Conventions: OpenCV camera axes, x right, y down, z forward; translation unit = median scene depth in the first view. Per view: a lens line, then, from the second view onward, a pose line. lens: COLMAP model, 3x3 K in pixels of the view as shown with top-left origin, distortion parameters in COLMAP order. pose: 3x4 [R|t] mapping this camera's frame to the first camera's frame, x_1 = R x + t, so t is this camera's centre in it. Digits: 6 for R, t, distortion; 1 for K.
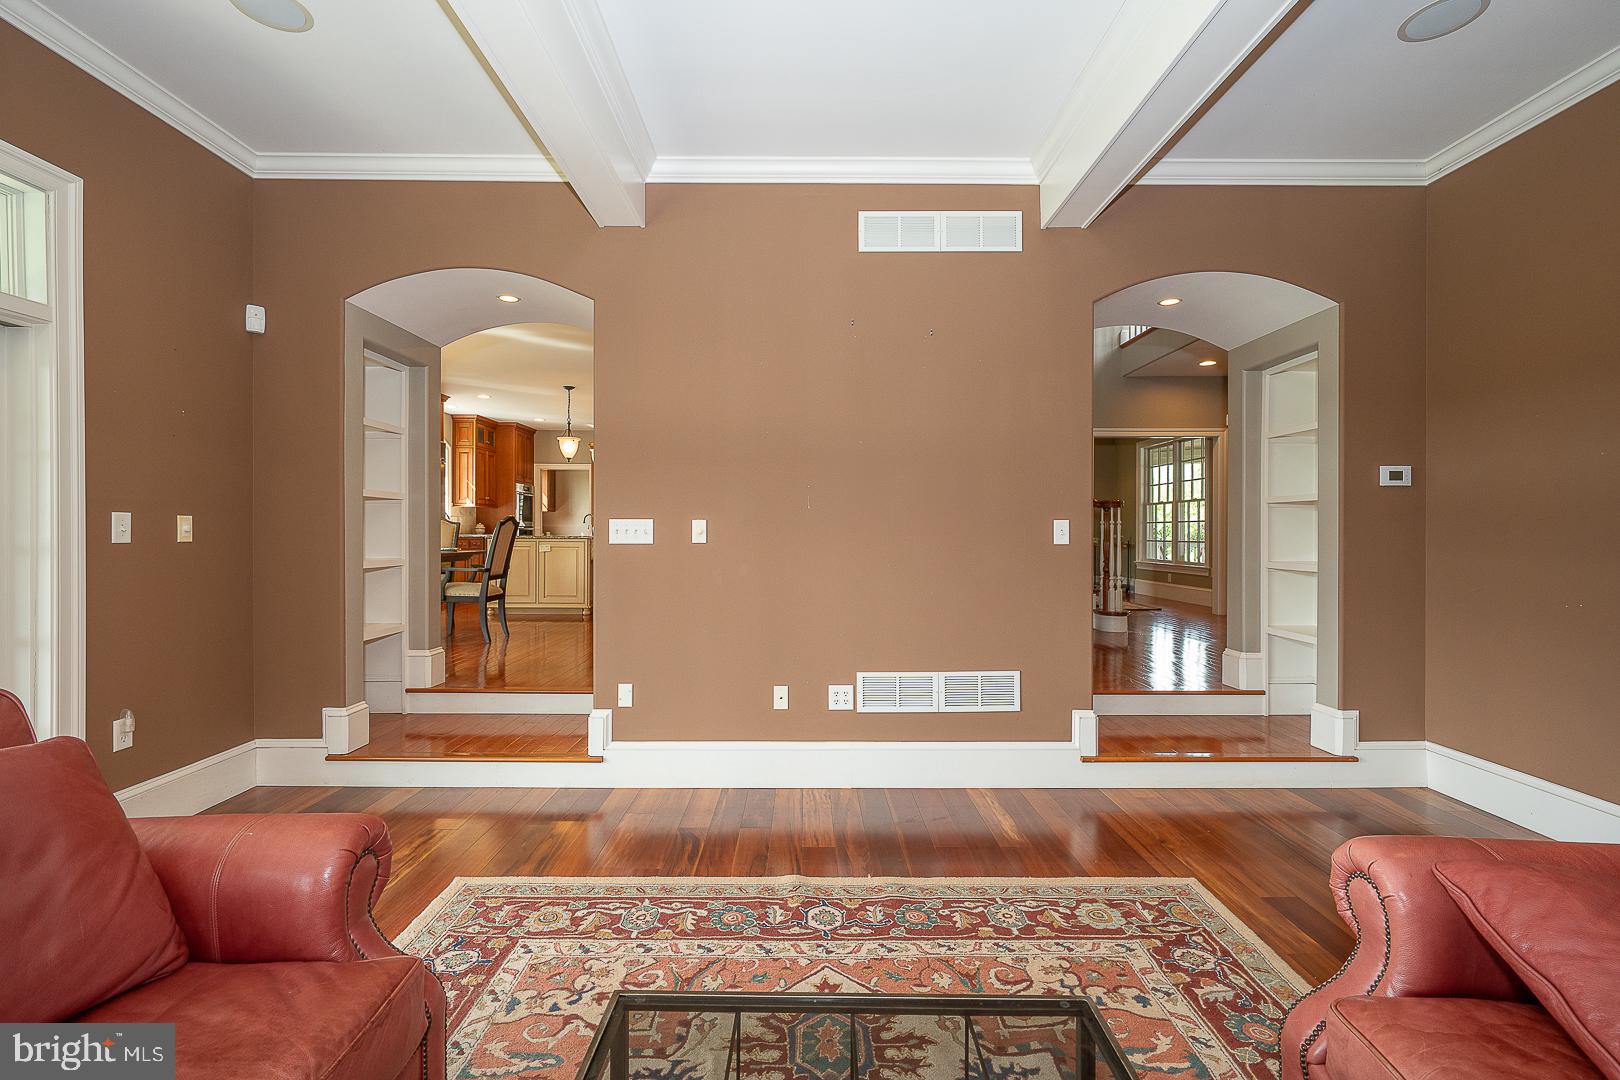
lens RADIAL K [[712.2, 0, 811.3], [0, 712.2, 538.6], [0, 0, 1]] dist [-0.000467, -0.000325]
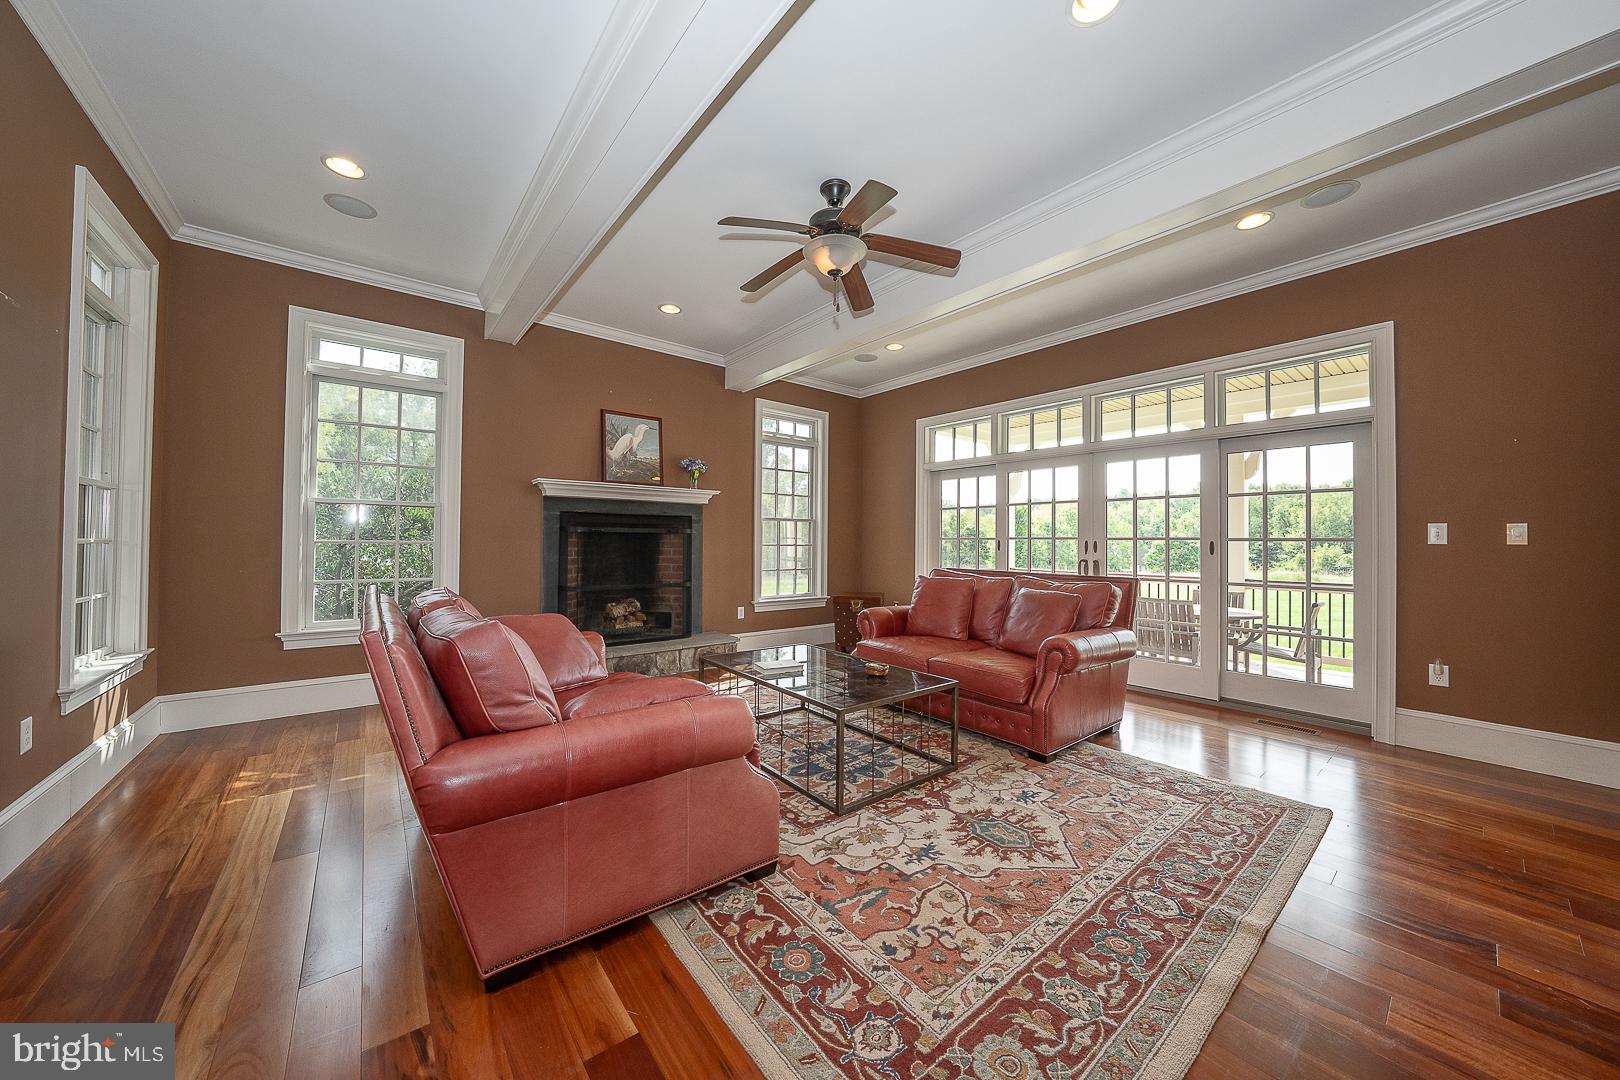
lens RADIAL K [[552.3, 0, 813.9], [0, 552.3, 537.3], [0, 0, 1]] dist [0.000794, 0.000006]
pose [[-0.779746, -0.016238, -0.625886, 0.945475], [-0.012078, 0.999868, -0.010893, 0.026213], [0.625980, -0.000934, -0.779839, 1.373720]]
